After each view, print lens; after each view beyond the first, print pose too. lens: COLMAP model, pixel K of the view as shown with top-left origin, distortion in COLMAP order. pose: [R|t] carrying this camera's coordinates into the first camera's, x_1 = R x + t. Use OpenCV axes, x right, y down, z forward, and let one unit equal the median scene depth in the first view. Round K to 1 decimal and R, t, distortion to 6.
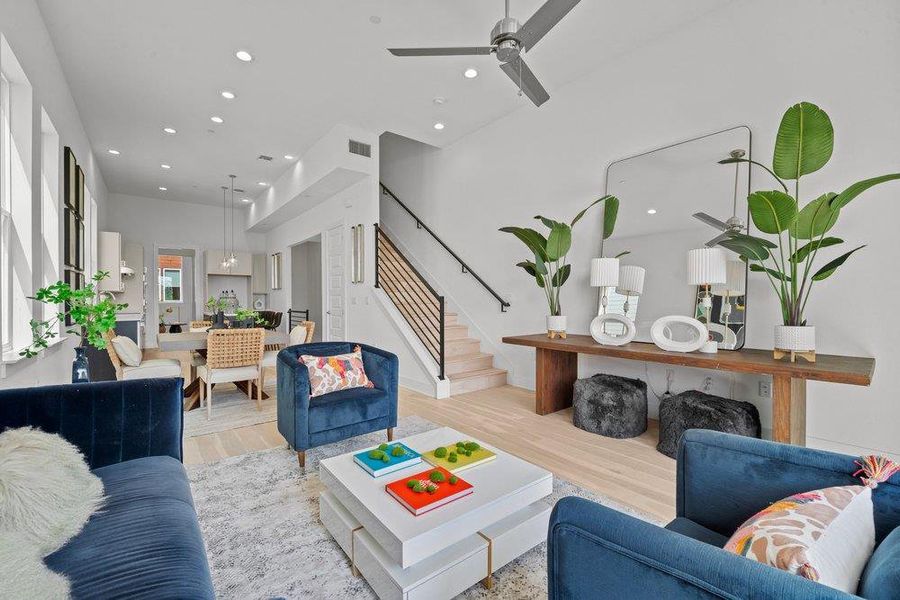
lens RADIAL K [[373.9, 0, 454.4], [0, 373.9, 302.4], [0, 0, 1]] dist [-0.005778, -0.006226]
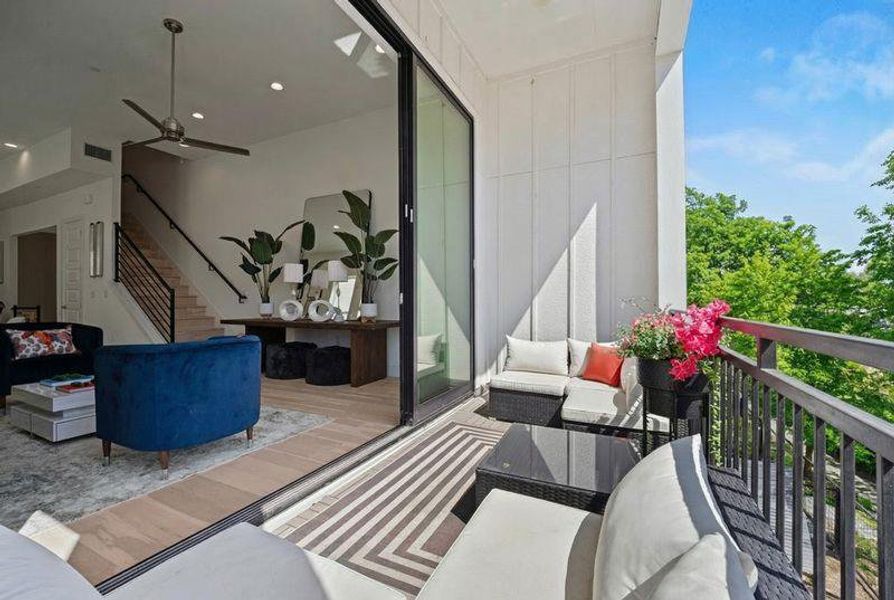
lens RADIAL K [[376.2, 0, 451.6], [0, 376.2, 299.1], [0, 0, 1]] dist [-0.015812, -0.000845]
pose [[0.904968, 0.000666, 0.425479, 0.274777], [0.005320, 0.999903, -0.012880, 0.037708], [-0.425446, 0.013920, 0.904877, -0.497332]]
